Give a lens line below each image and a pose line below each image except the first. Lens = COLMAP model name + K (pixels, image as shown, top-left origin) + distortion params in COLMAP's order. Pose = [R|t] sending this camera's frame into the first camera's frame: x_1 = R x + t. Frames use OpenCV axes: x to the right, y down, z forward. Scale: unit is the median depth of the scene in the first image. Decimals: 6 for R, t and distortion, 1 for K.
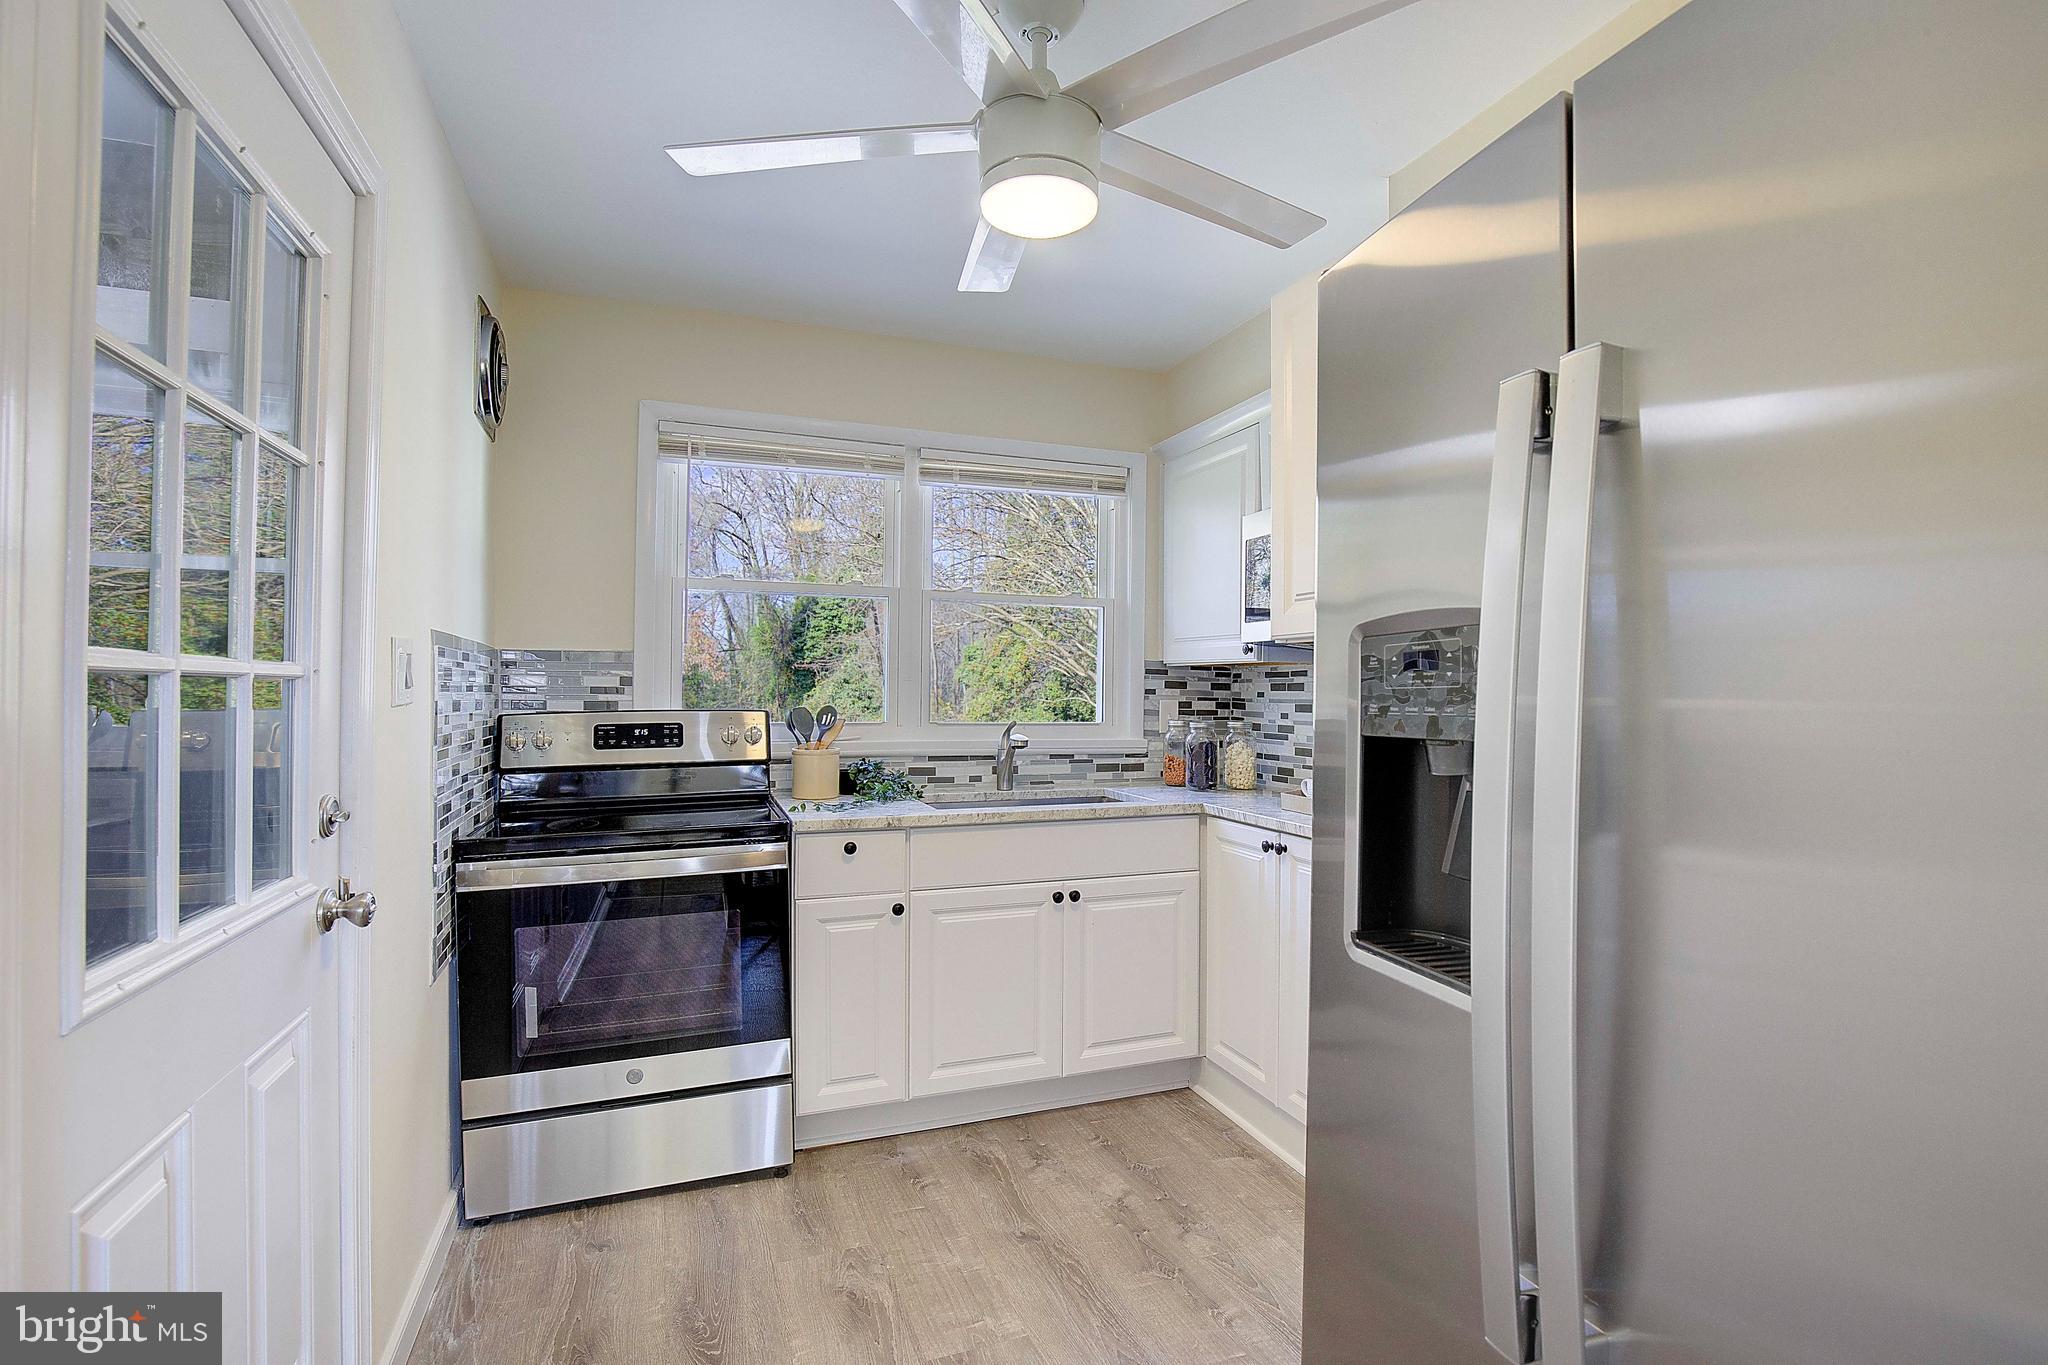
lens RADIAL K [[940.7, 0, 1027.3], [0, 940.7, 684.9], [0, 0, 1]] dist [-0.002009, -0.001545]
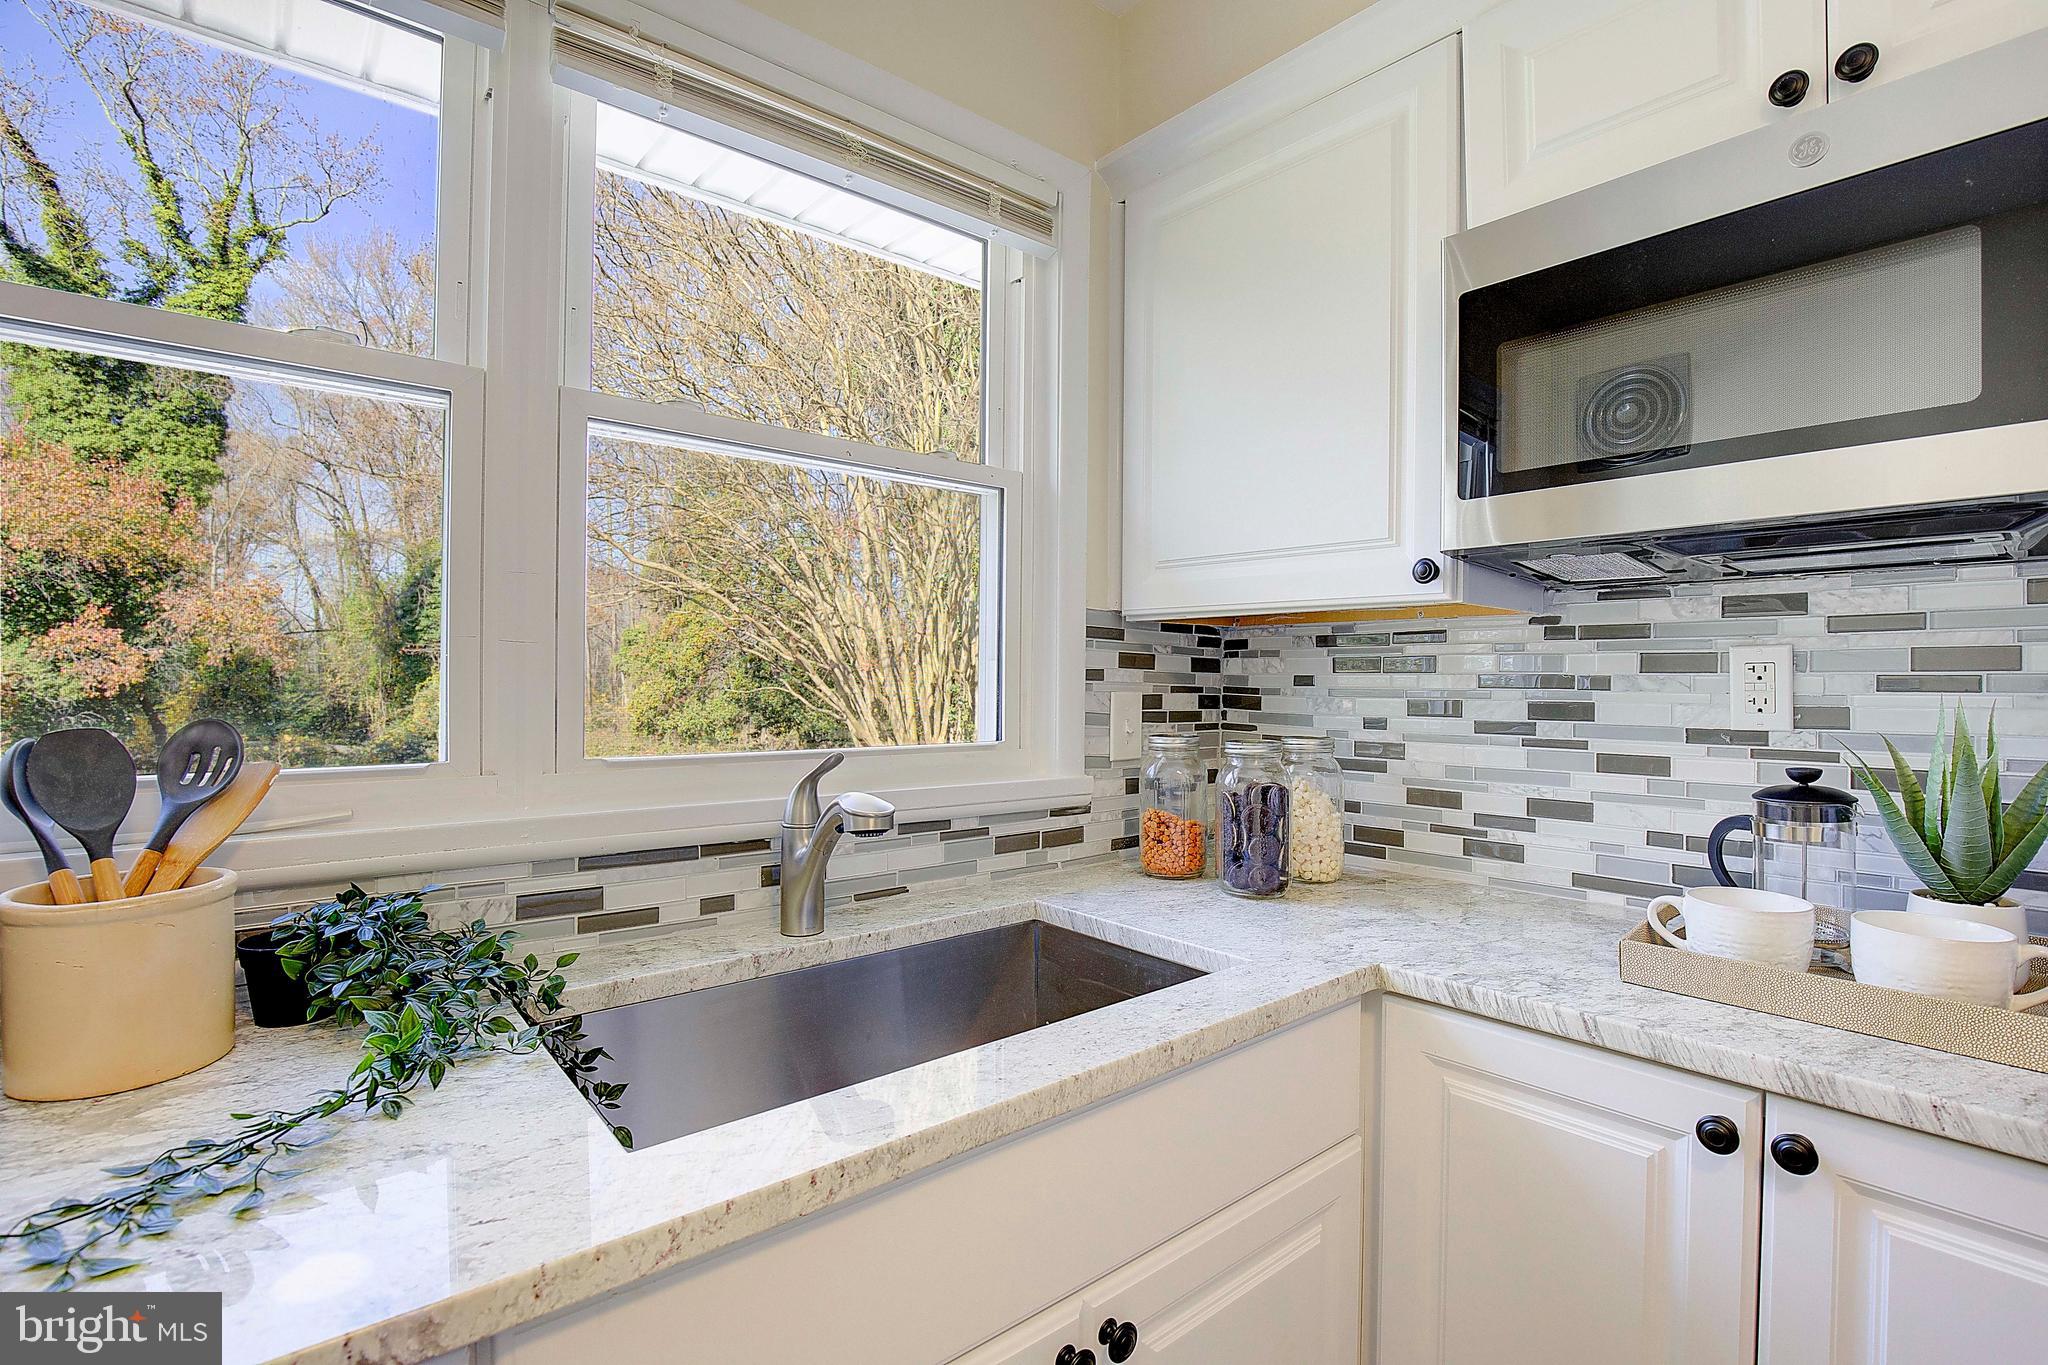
lens RADIAL K [[940.7, 0, 1023.5], [0, 940.7, 685.2], [0, 0, 1]] dist [-0.002009, -0.001545]
pose [[0.944252, -0.004530, 0.329193, -0.059005], [0.000280, 0.999916, 0.012955, 0.006356], [-0.329224, -0.012140, 0.944174, 0.565964]]
